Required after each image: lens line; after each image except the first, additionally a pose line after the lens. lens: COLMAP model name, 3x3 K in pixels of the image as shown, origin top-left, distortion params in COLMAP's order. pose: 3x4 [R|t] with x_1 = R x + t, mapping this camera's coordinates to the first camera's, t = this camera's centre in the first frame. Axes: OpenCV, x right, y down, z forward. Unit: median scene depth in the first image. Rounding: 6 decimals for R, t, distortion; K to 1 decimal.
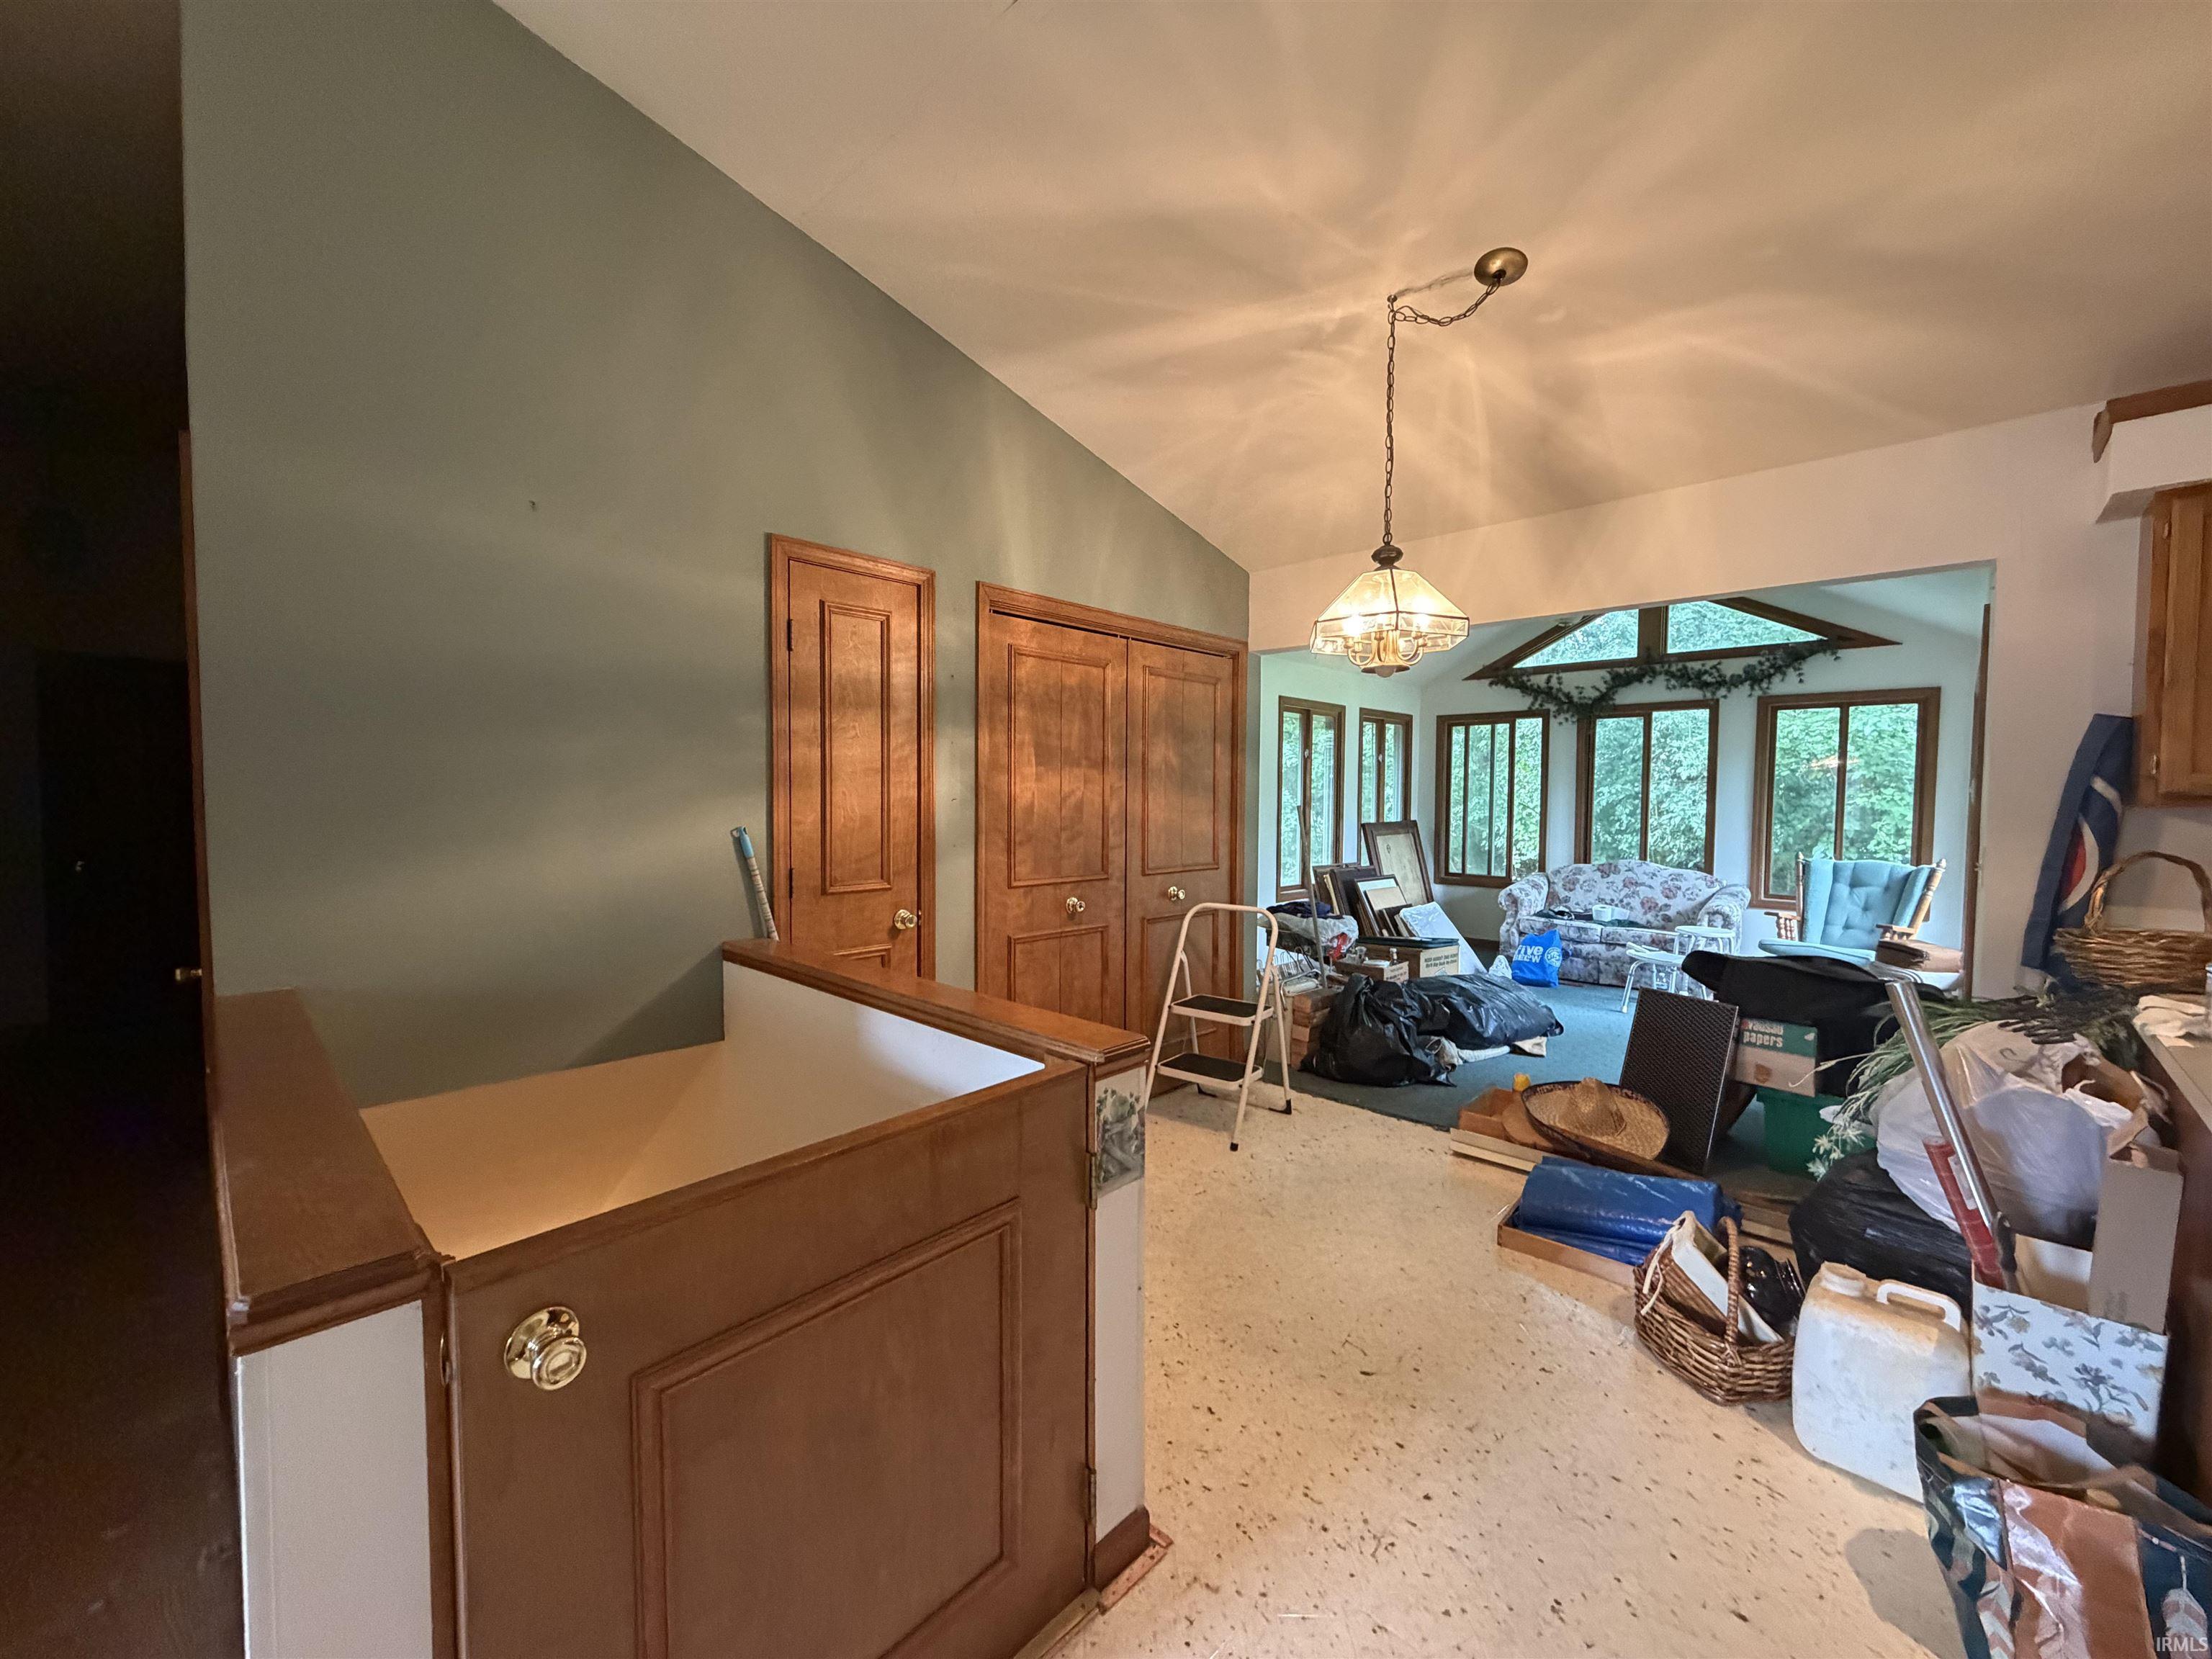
lens RADIAL K [[886.0, 0, 1106.2], [0, 886.0, 829.0], [0, 0, 1]] dist [0.002883, 0.000031]
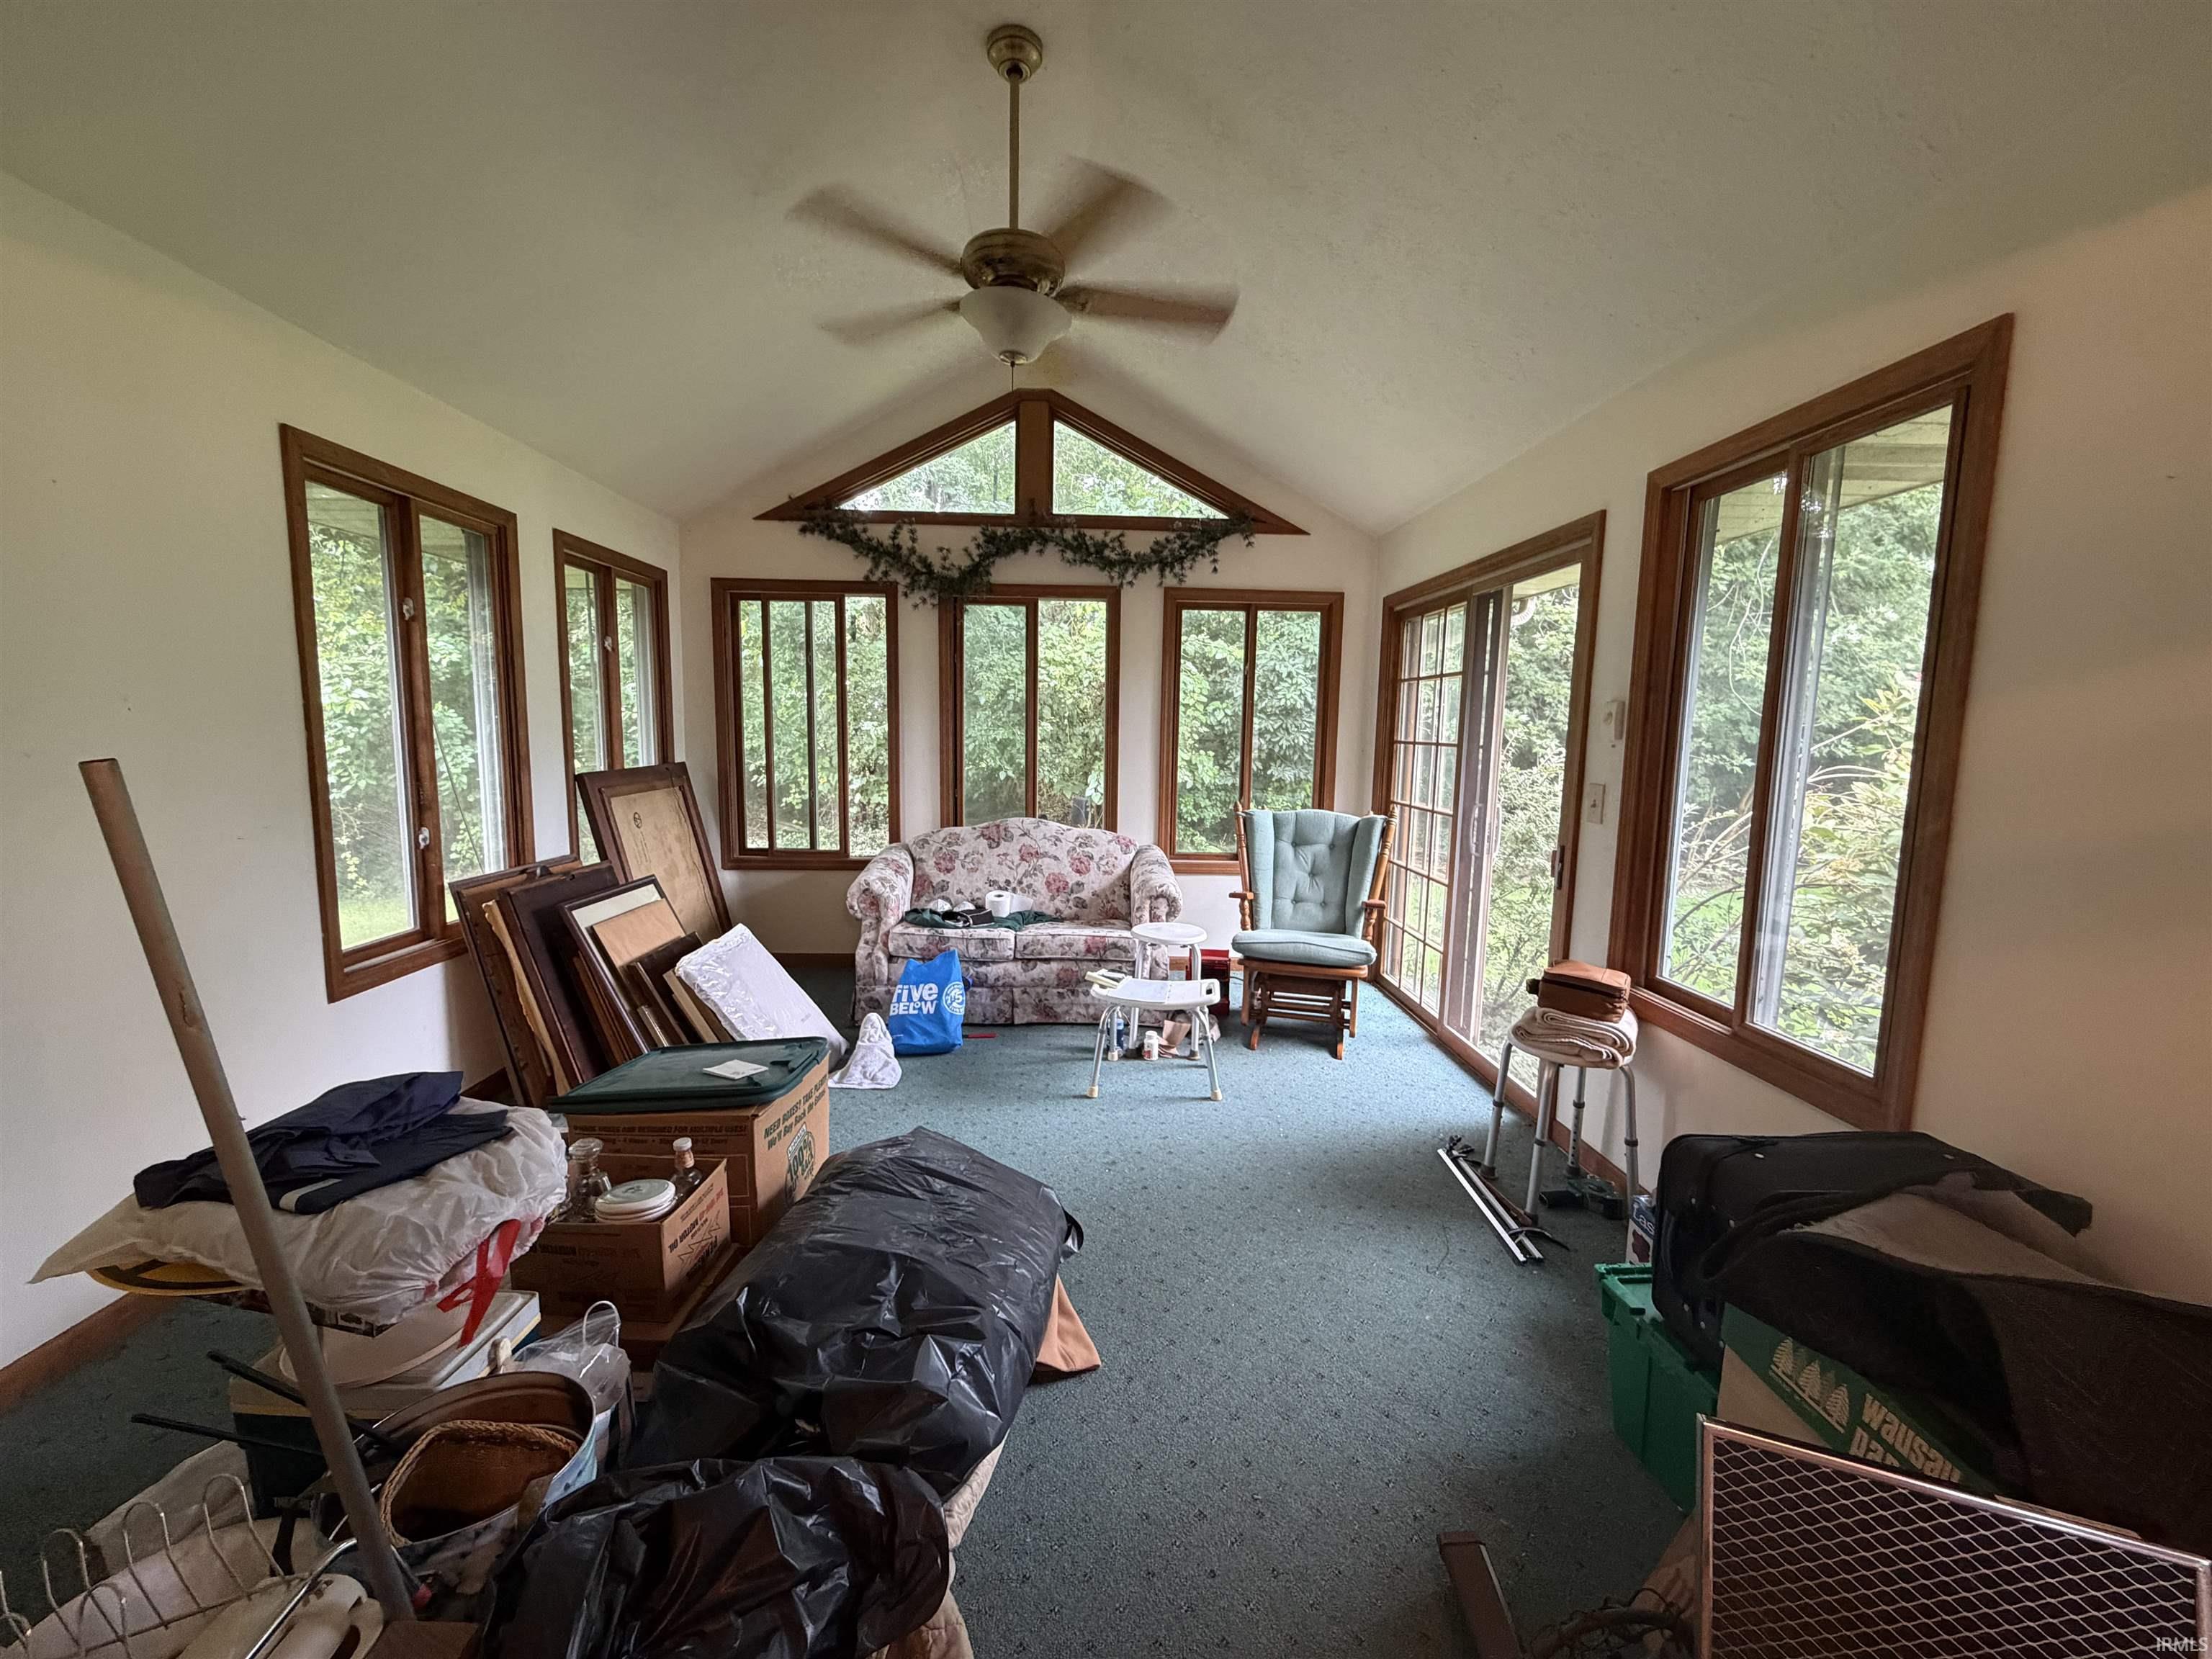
lens RADIAL K [[886.0, 0, 1099.8], [0, 886.0, 830.9], [0, 0, 1]] dist [0.002883, 0.000031]
pose [[0.696601, -0.077758, 0.713232, 0.150653], [0.016339, 0.995571, 0.092581, -0.017077], [-0.717273, -0.052838, 0.694786, 0.490648]]
